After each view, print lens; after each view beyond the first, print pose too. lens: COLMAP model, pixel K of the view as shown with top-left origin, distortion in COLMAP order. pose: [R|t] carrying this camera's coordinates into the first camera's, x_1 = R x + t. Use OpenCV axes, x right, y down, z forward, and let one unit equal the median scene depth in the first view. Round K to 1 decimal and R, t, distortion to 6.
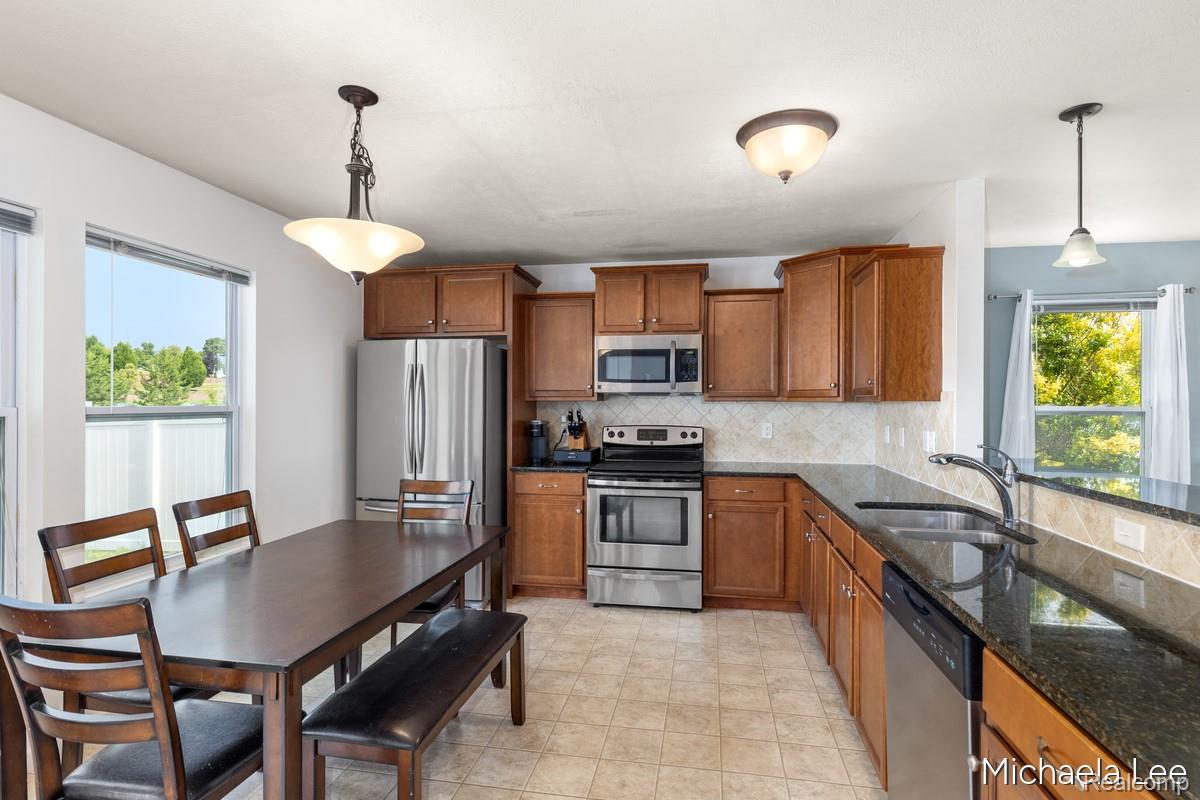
lens RADIAL K [[590.3, 0, 603.7], [0, 590.3, 405.0], [0, 0, 1]] dist [-0.004545, 0.000288]
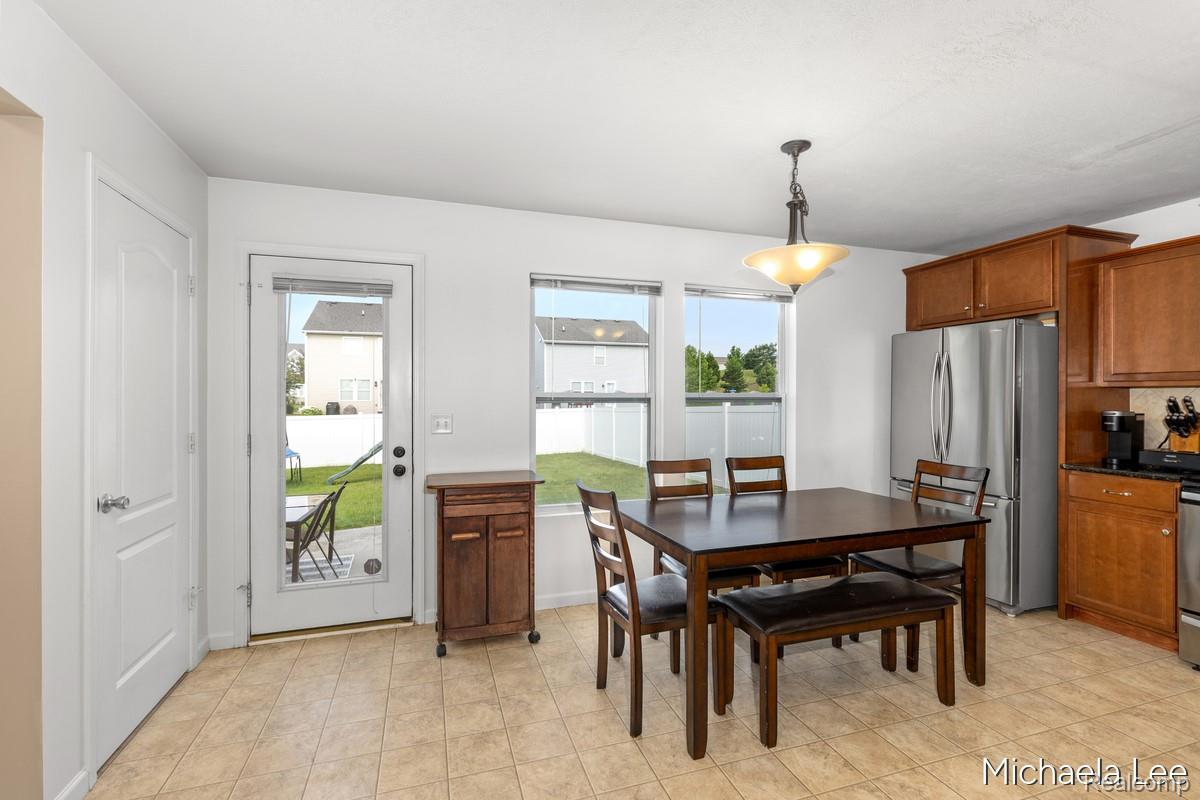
lens RADIAL K [[555.1, 0, 602.2], [0, 555.1, 401.7], [0, 0, 1]] dist [-0.003702, -0.000762]
pose [[0.463039, 0.005450, -0.886321, 0.321560], [-0.001968, 0.999985, 0.005121, 0.015025], [0.886336, -0.000627, 0.463043, 0.050949]]
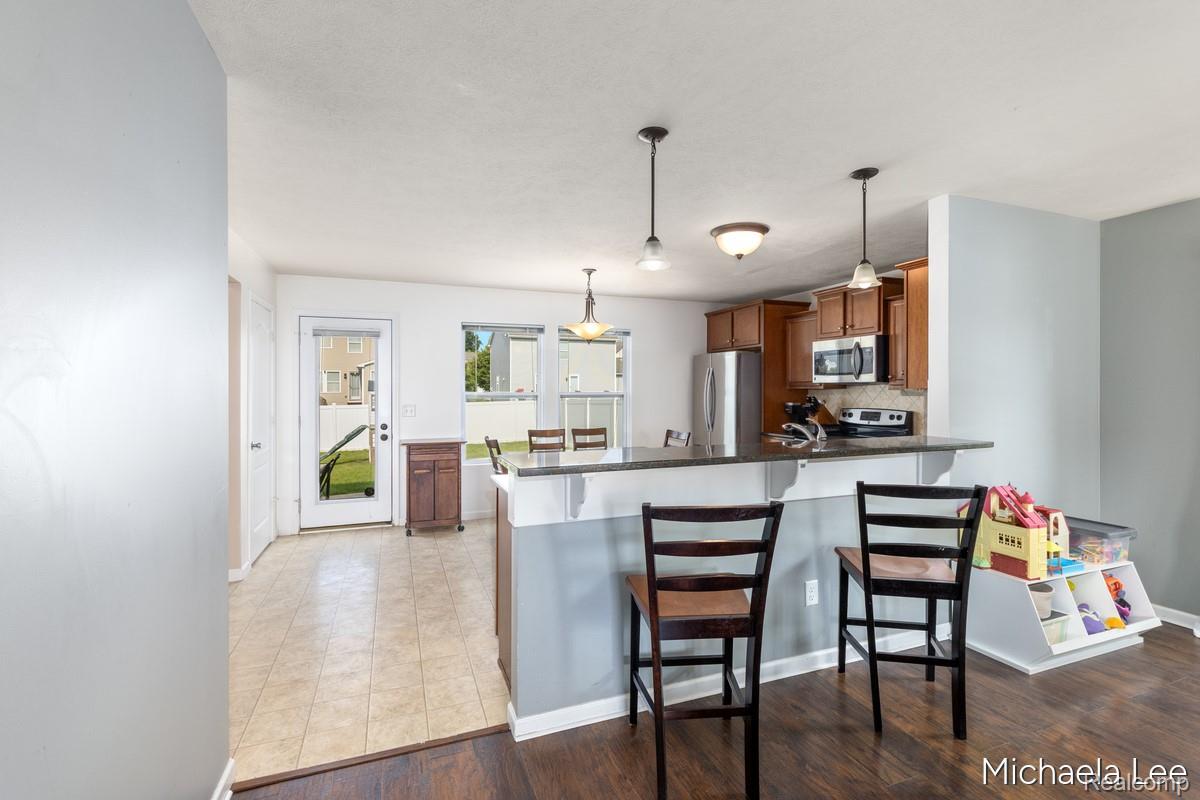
lens RADIAL K [[555.1, 0, 607.5], [0, 555.1, 392.6], [0, 0, 1]] dist [-0.003702, -0.000762]
pose [[0.515301, 0.003555, -0.857002, 1.183765], [-0.001390, 0.999994, 0.003312, -0.003246], [0.857008, -0.000515, 0.515302, -0.119374]]
